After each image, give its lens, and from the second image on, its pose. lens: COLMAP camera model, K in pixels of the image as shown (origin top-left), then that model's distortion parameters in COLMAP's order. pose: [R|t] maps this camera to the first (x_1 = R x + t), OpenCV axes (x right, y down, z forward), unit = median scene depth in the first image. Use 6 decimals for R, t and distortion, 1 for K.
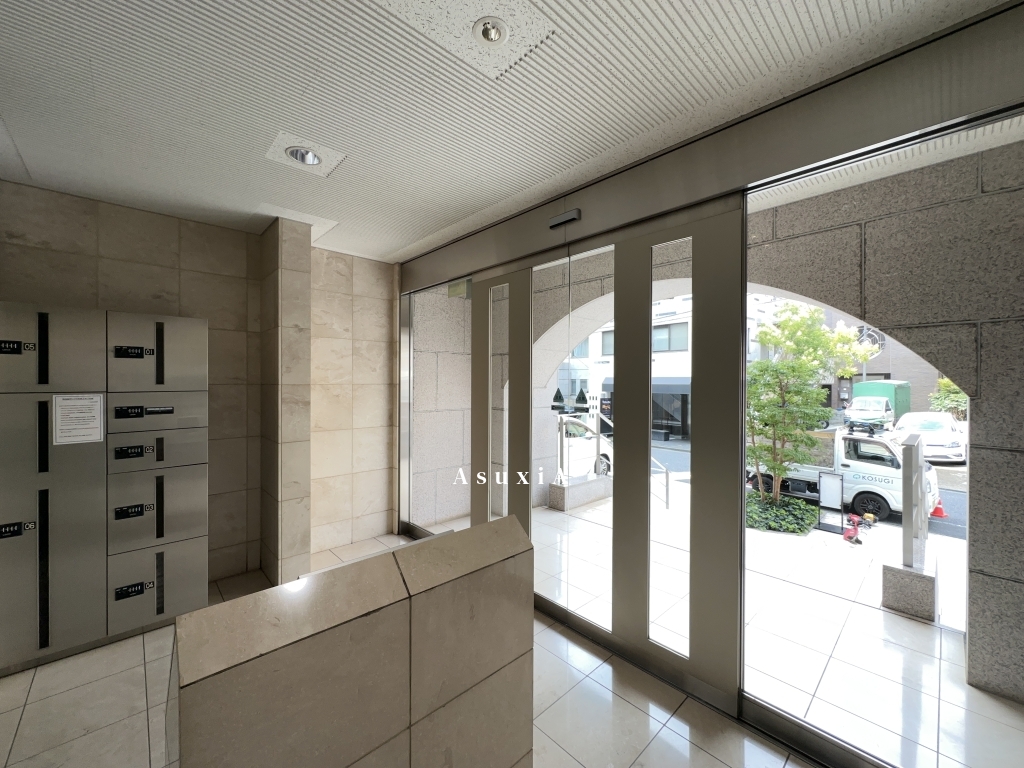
lens RADIAL K [[408.6, 0, 511.2], [0, 408.6, 383.6], [0, 0, 1]] dist [-0.002104, 0.000427]
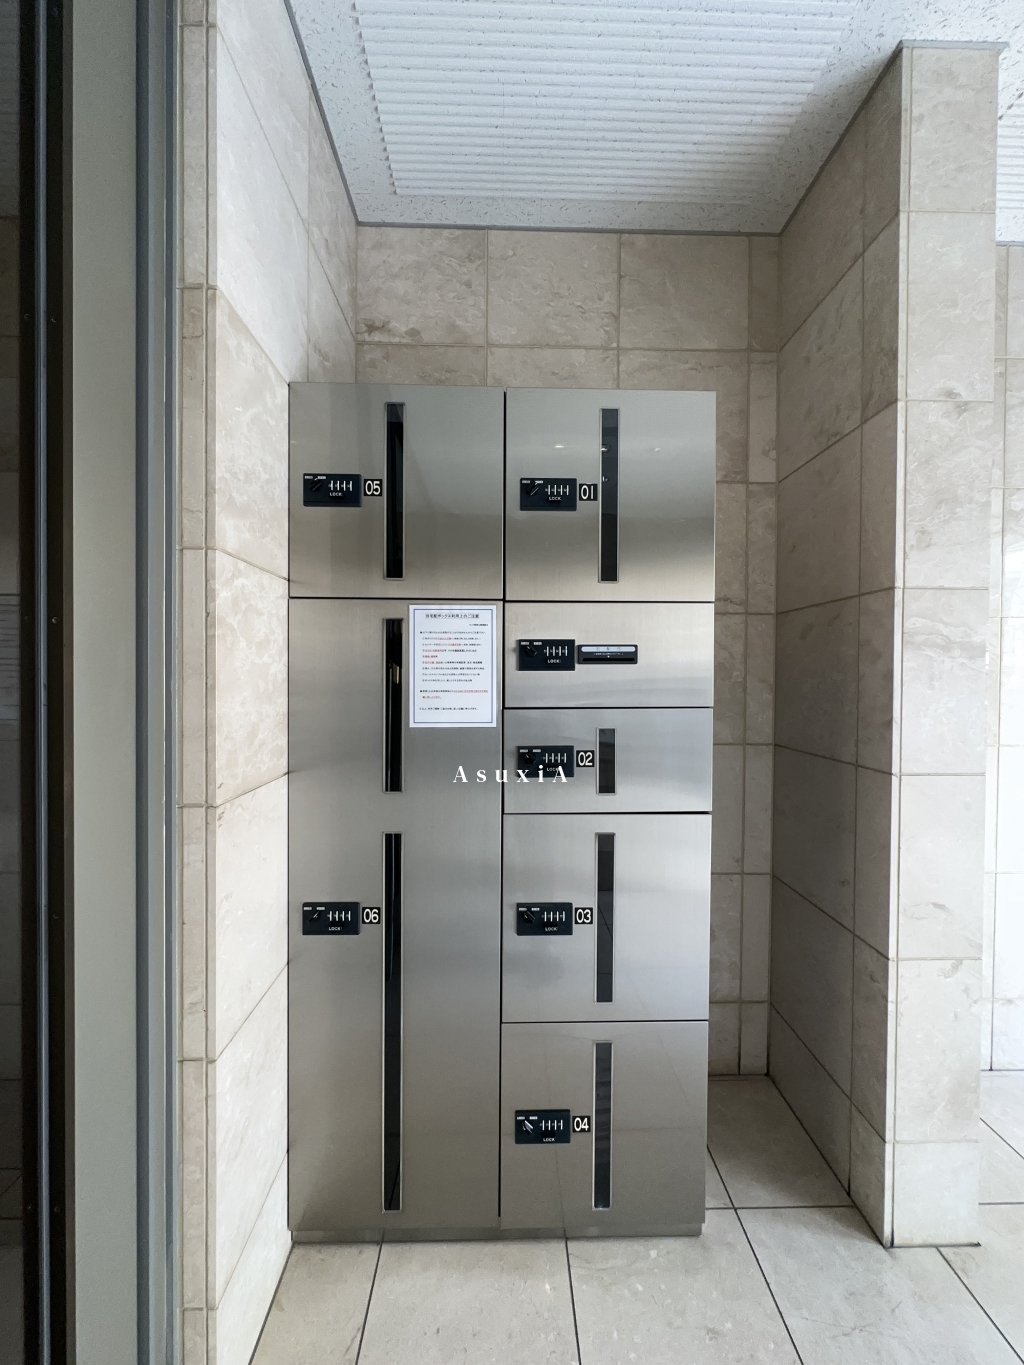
lens RADIAL K [[544.7, 0, 513.5], [0, 544.7, 681.0], [0, 0, 1]] dist [-0.002104, 0.000427]
pose [[0.745835, 0.008815, -0.666072, -0.612127], [-0.008196, 0.999958, 0.004056, 0.090647], [0.666080, 0.002434, 0.745876, 0.594092]]
